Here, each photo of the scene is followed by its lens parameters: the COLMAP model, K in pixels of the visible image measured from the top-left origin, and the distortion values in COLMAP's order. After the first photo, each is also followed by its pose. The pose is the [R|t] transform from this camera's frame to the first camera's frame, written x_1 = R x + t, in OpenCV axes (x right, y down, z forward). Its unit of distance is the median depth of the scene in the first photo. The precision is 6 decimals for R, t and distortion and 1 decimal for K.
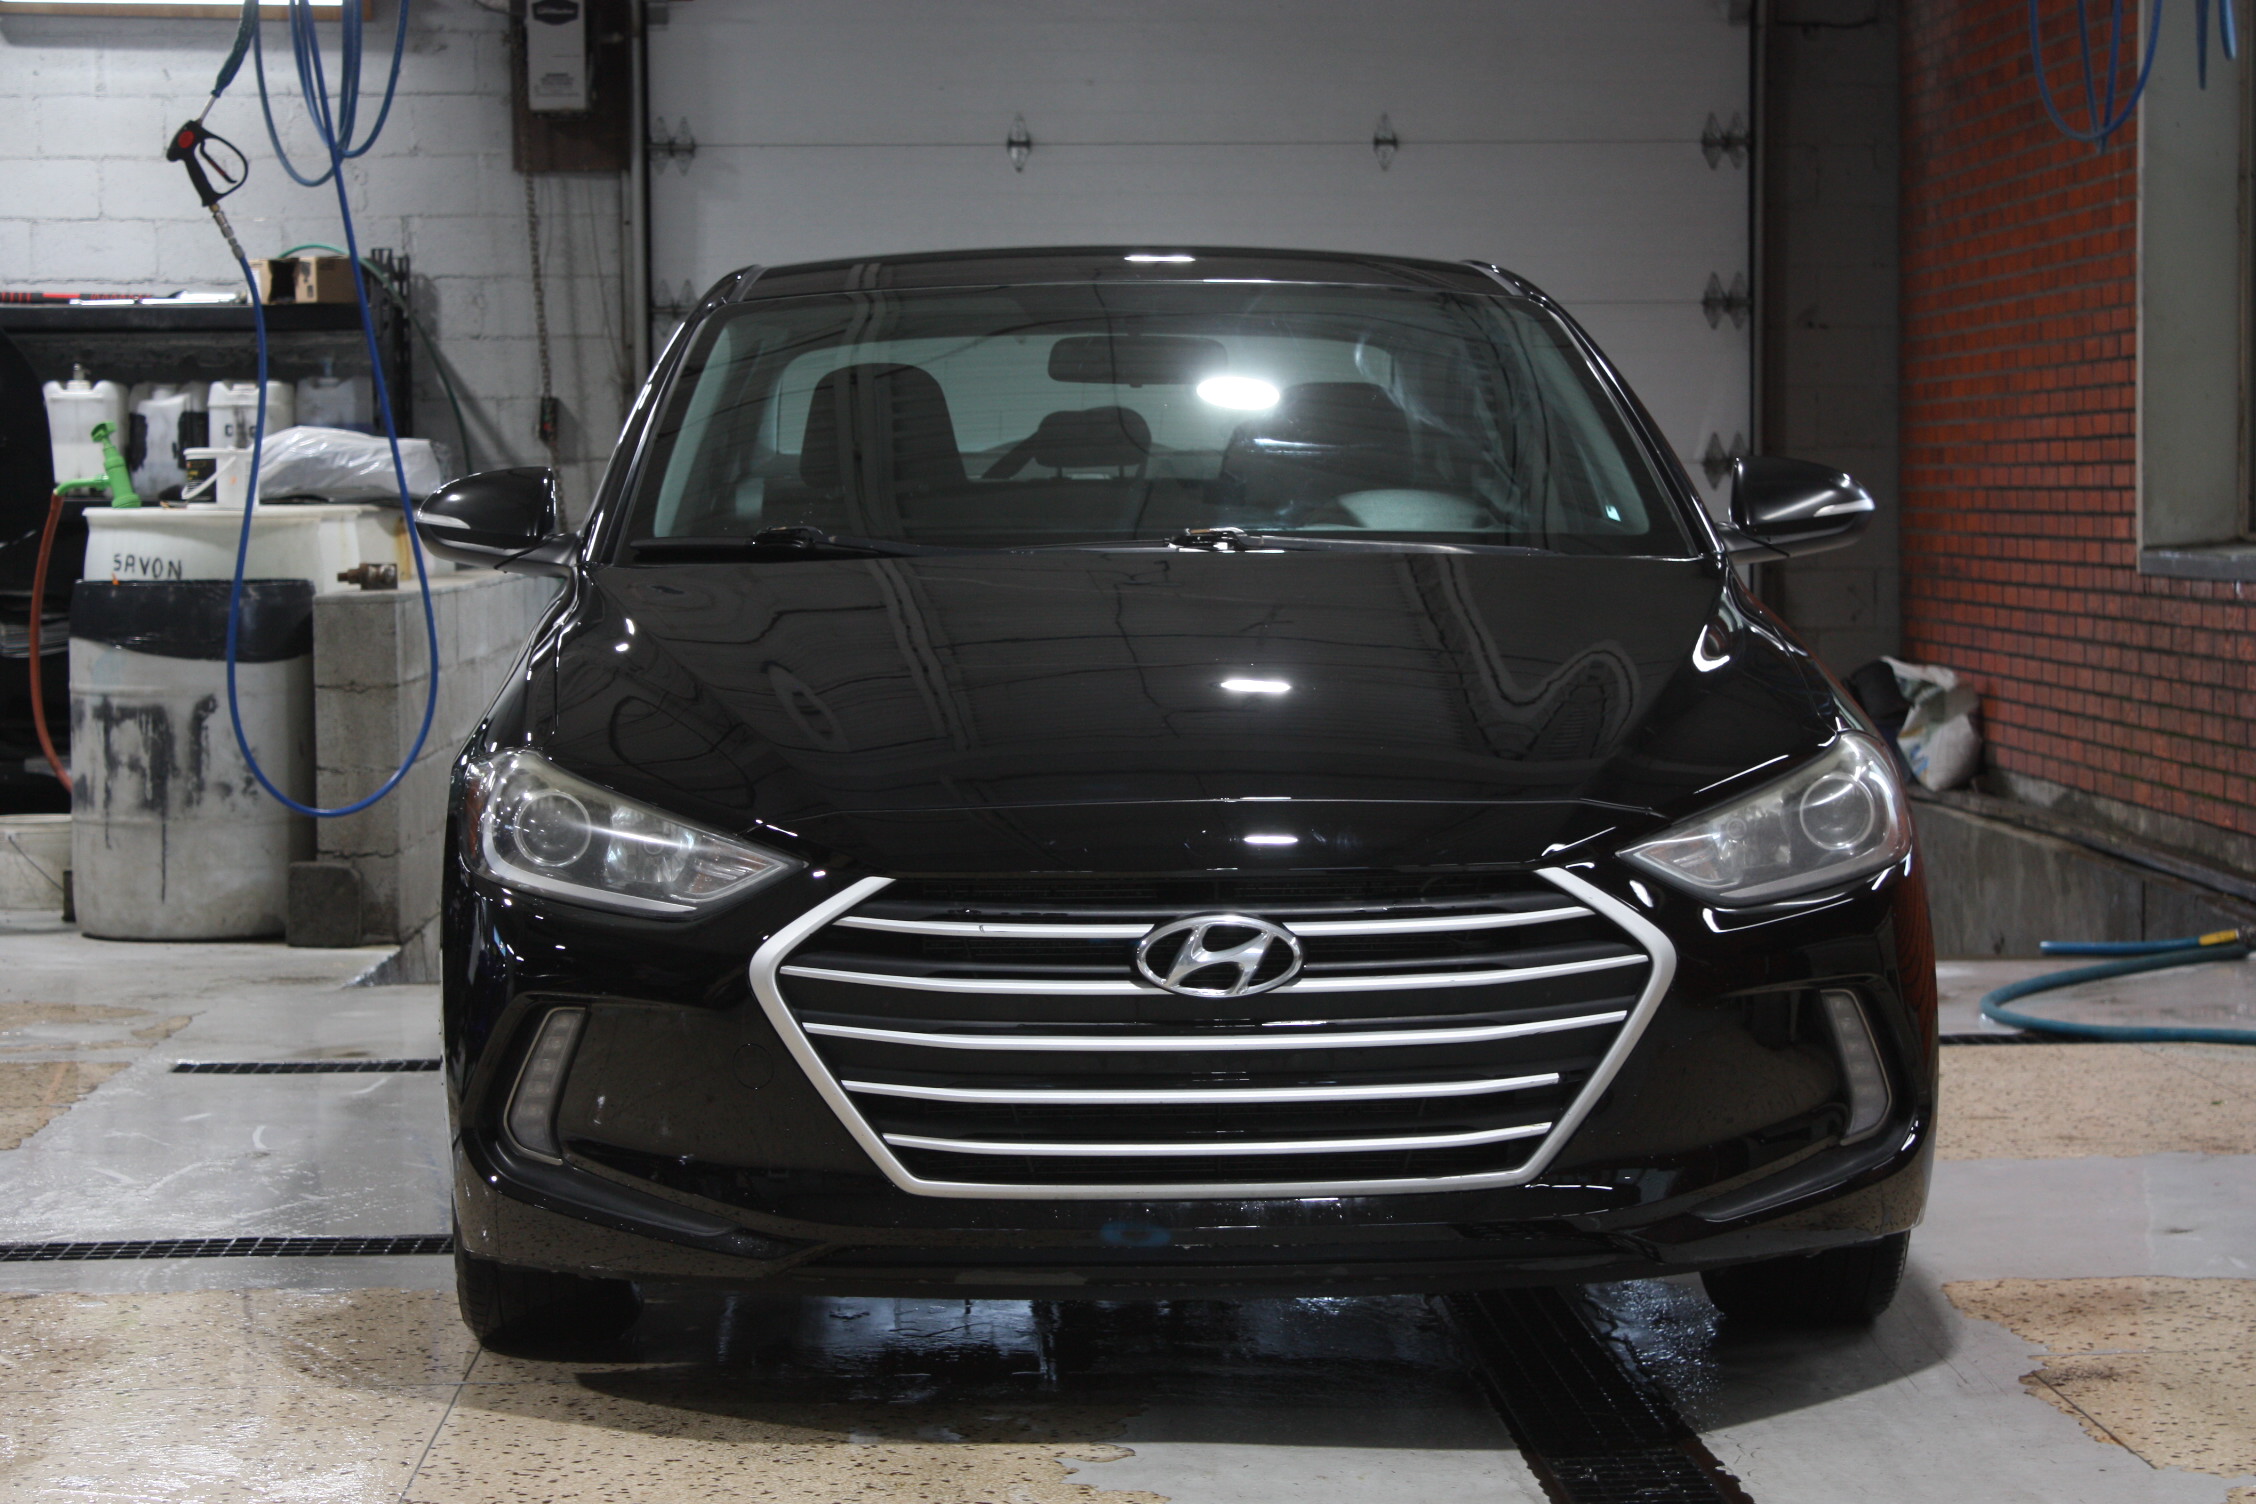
lens RADIAL K [[5032.9, 0, 1128.0], [0, 5032.9, 752.0], [0, 0, 1]] dist [0.029693, -0.233766]
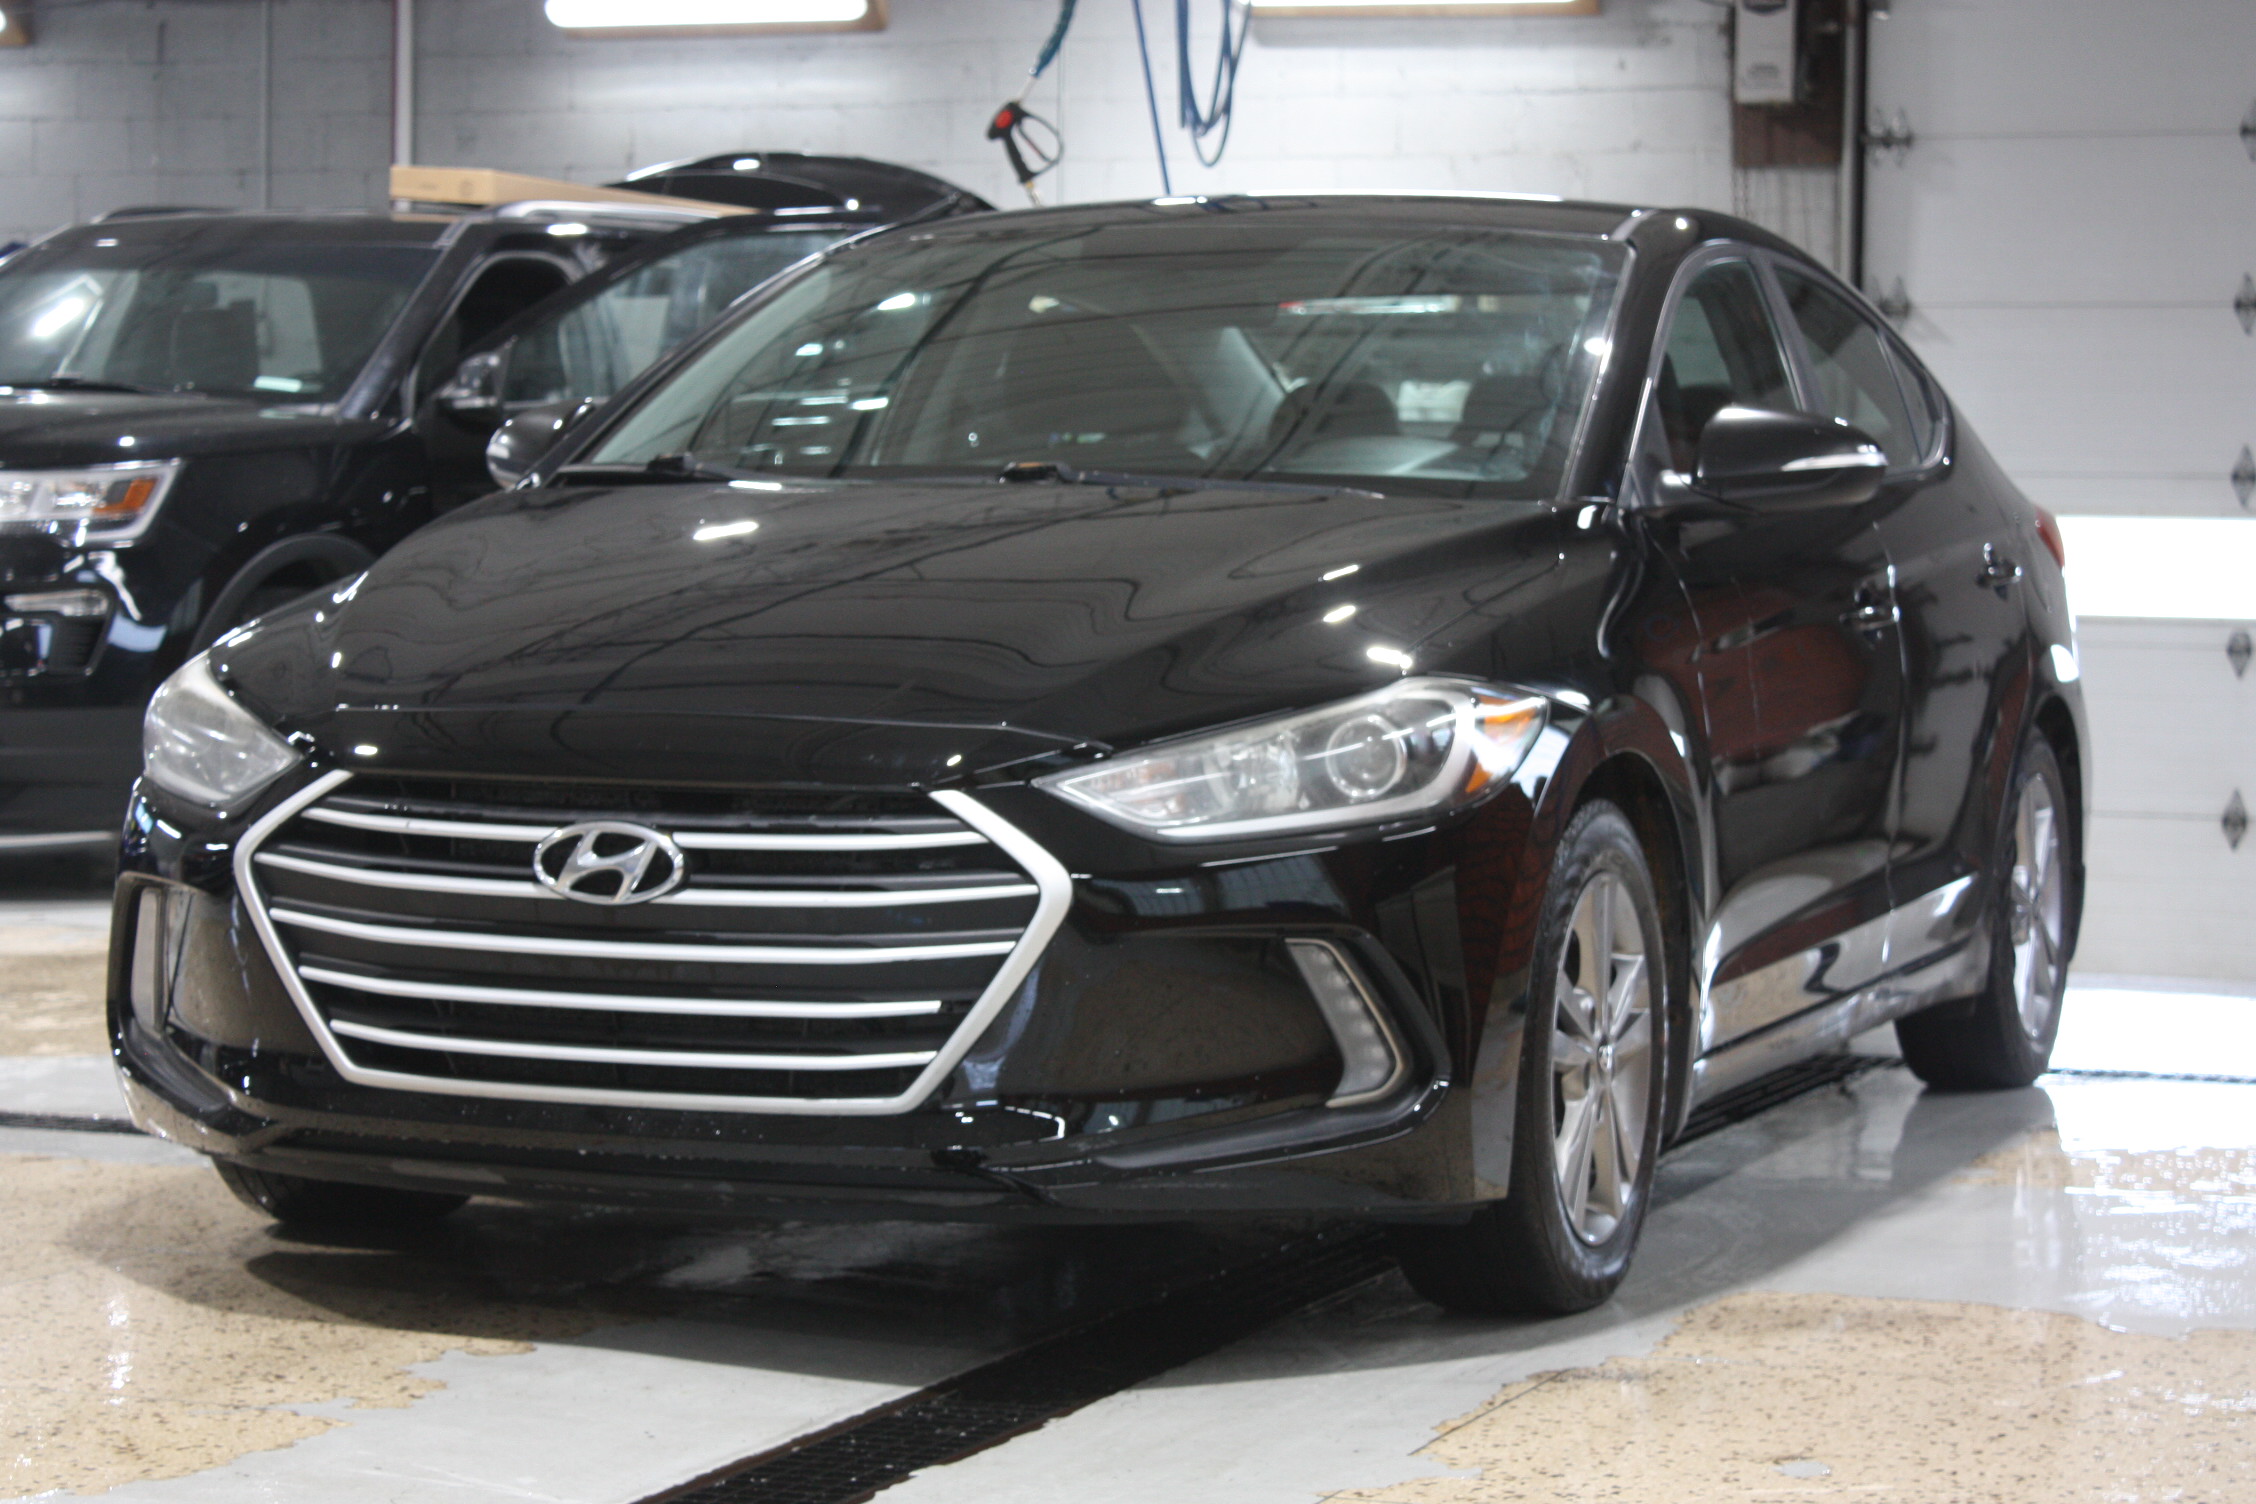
lens RADIAL K [[5187.9, 0, 1128.0], [0, 5187.9, 752.0], [0, 0, 1]] dist [-0.016703, 0.023205]
pose [[0.904061, 0.036677, -0.425826, 0.541526], [-0.042020, 0.999112, -0.003158, 0.017260], [0.425332, 0.020748, 0.904800, 0.108698]]
